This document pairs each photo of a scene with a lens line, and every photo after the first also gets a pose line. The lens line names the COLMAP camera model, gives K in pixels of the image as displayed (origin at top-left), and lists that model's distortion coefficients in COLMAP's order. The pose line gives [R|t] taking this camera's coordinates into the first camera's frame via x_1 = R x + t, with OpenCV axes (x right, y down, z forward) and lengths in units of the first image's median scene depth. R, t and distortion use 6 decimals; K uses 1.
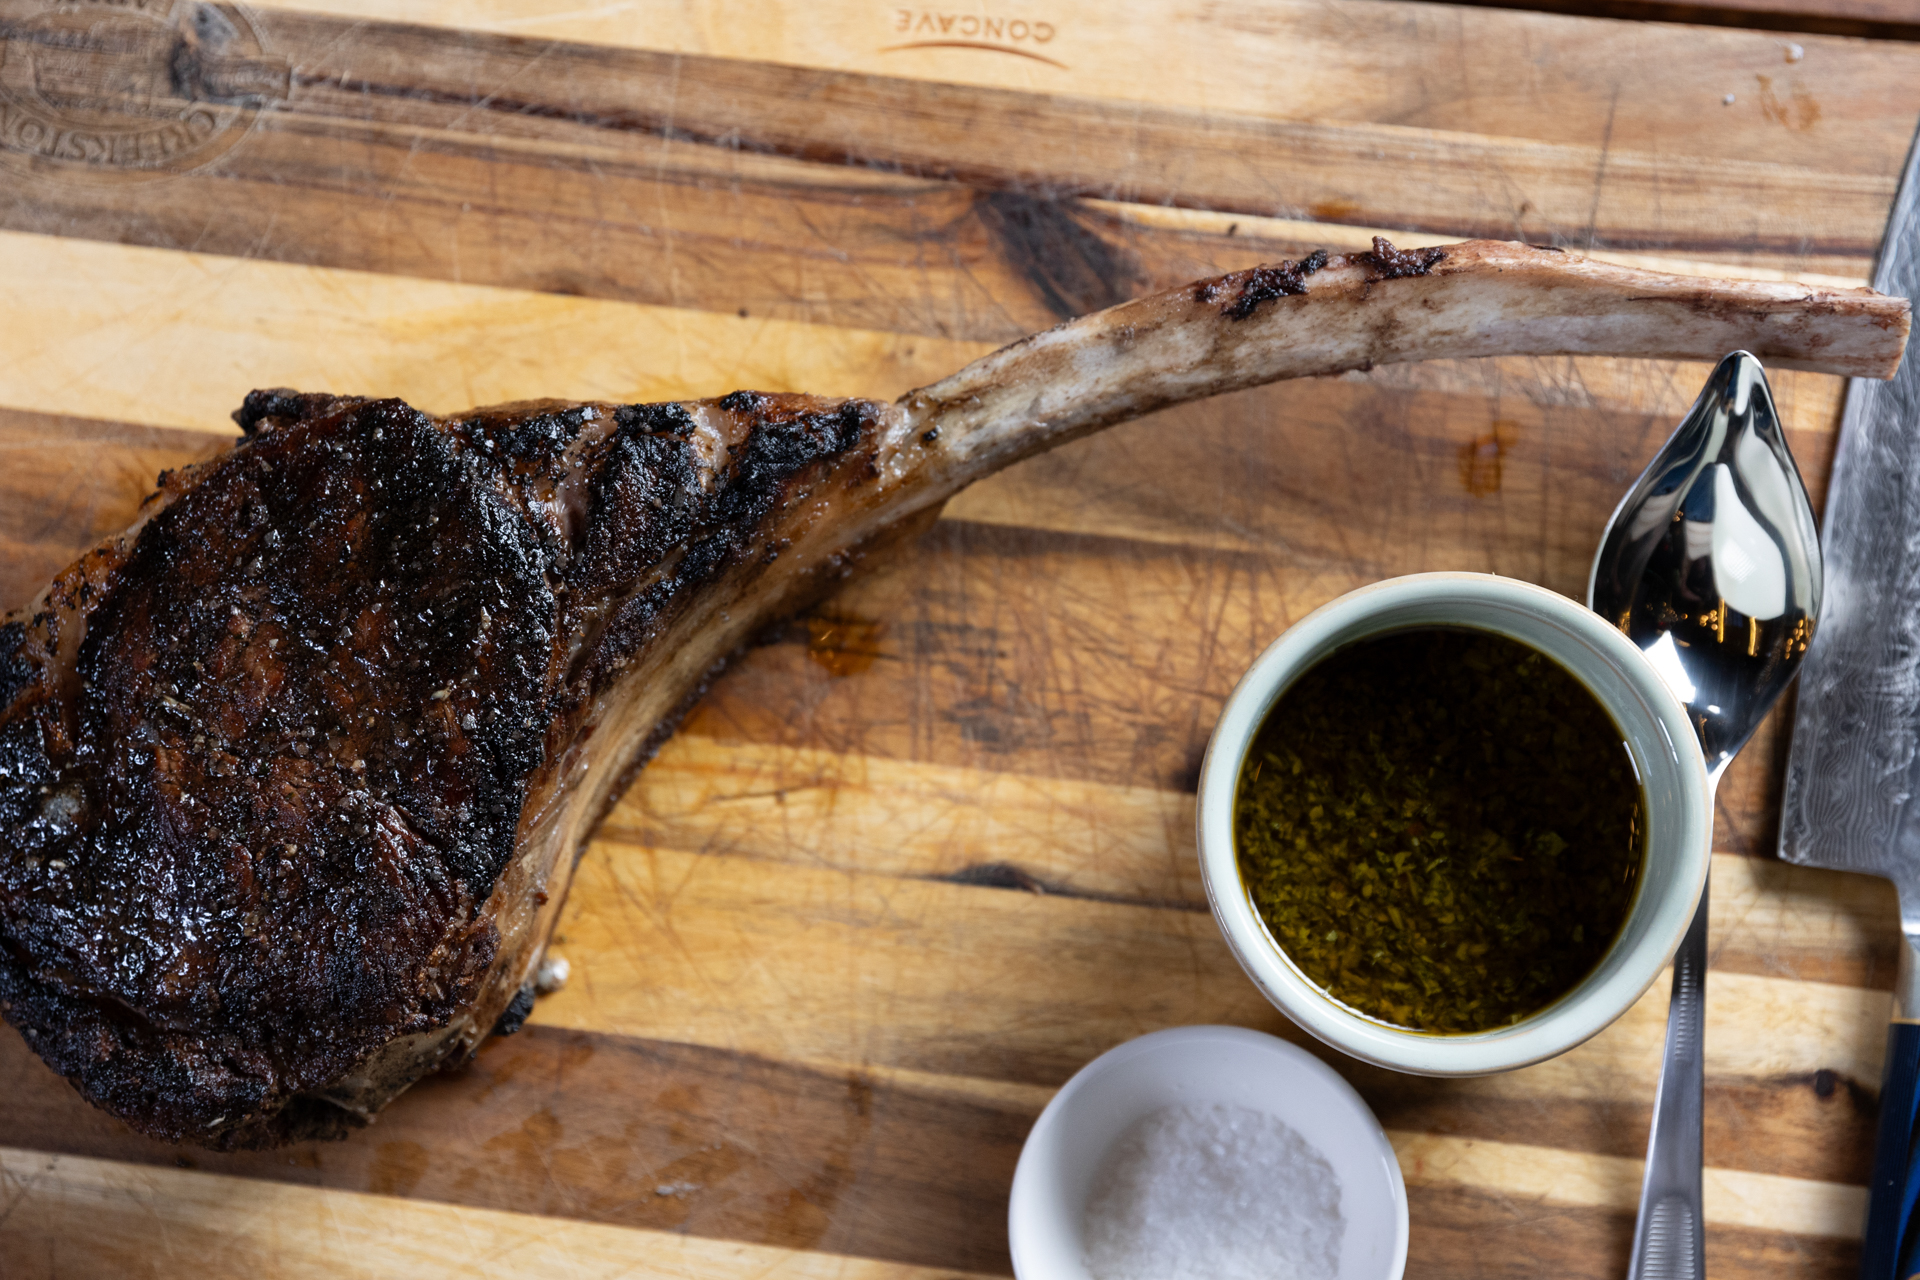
lens RADIAL K [[3658.7, 0, 968.4], [0, 3658.7, 630.7], [0, 0, 1]] dist [-0.020373, 0.000000]
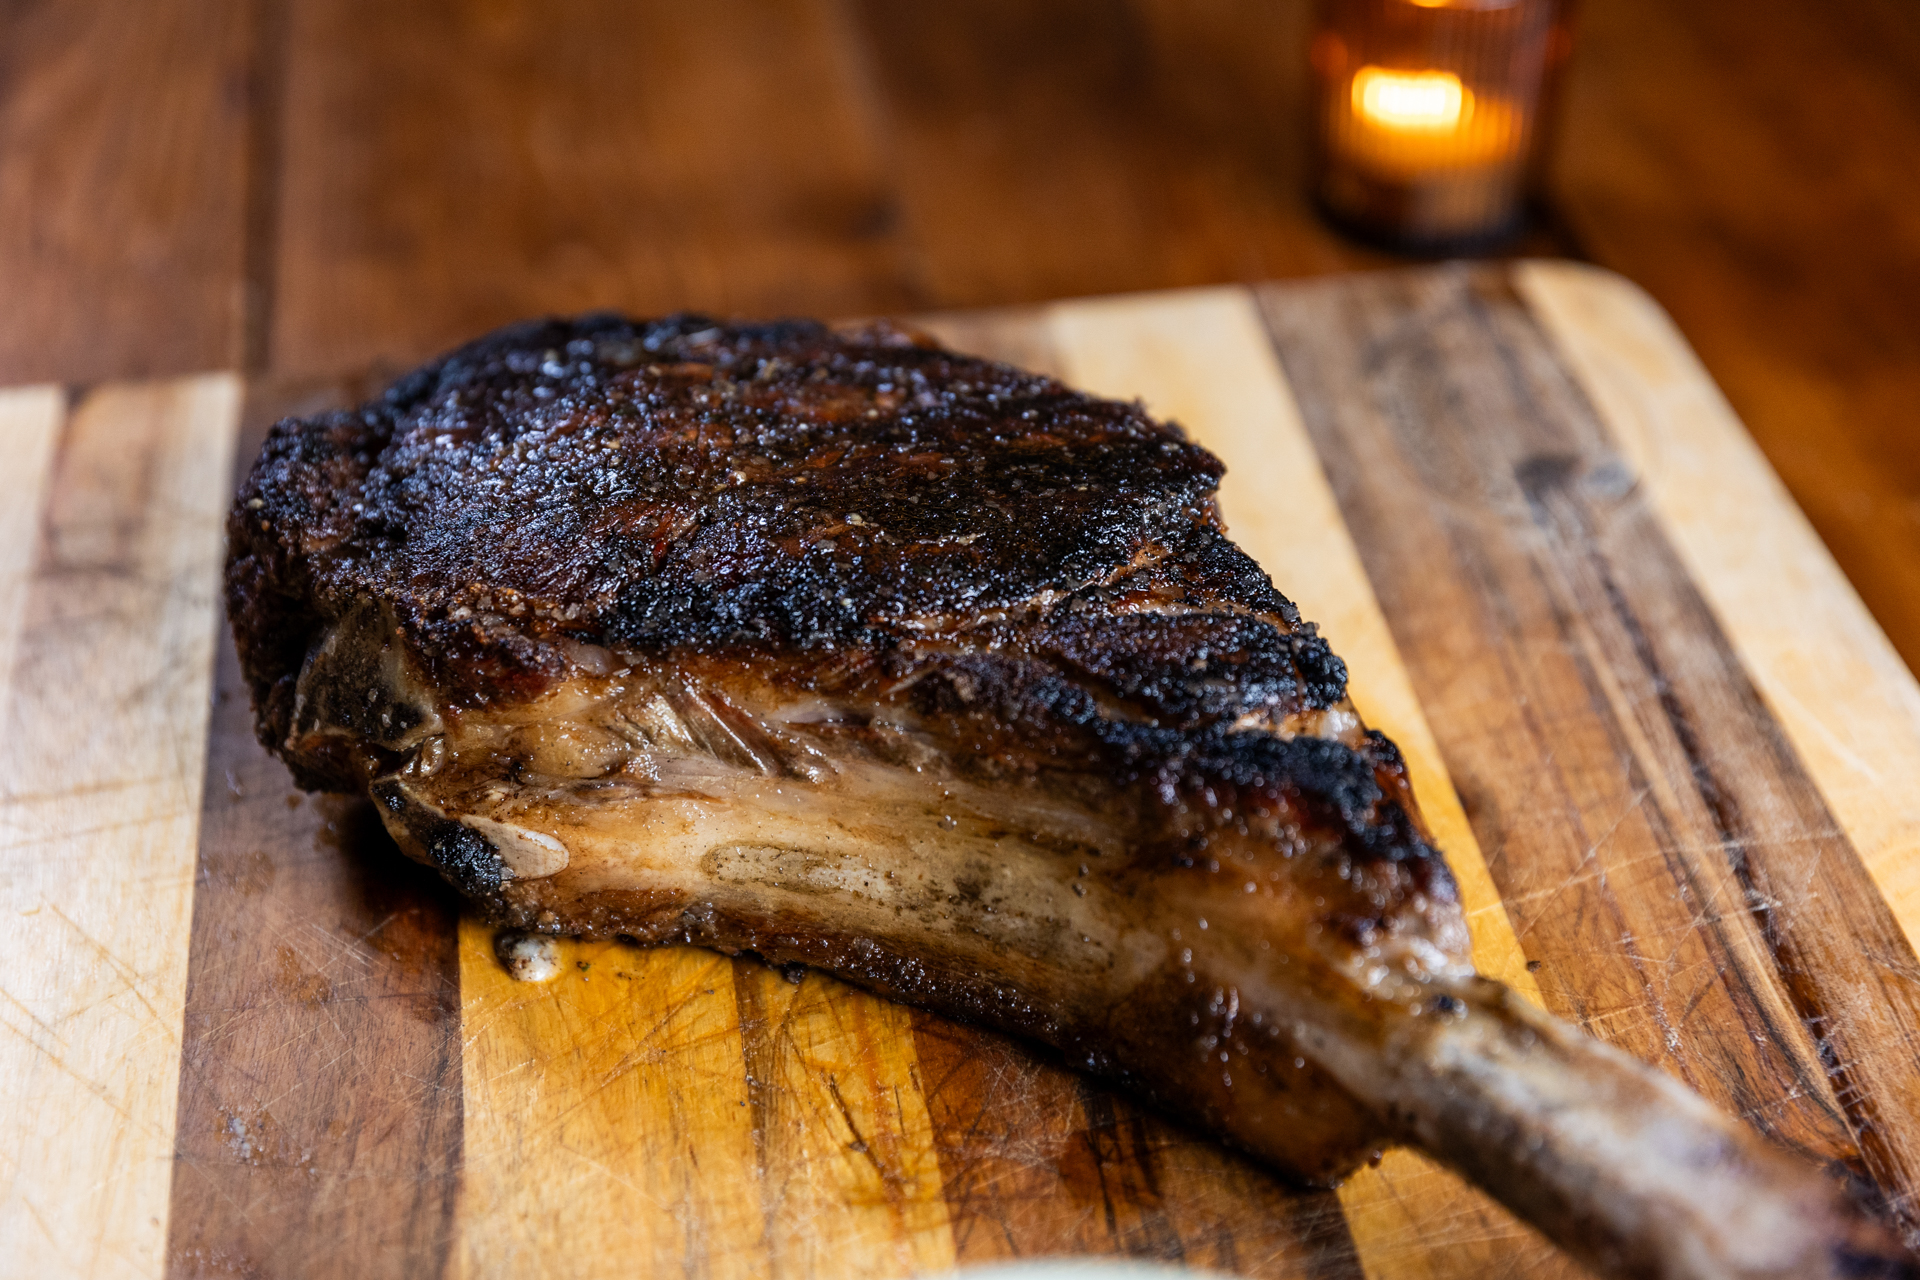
lens RADIAL K [[3335.7, 0, 957.9], [0, 3335.7, 640.4], [0, 0, 1]] dist [0.019890, 0.000000]
pose [[0.254977, 0.563025, -0.786123, 0.374576], [-0.960132, 0.243777, -0.136822, 0.088439], [0.114604, 0.789668, 0.602735, 0.576996]]
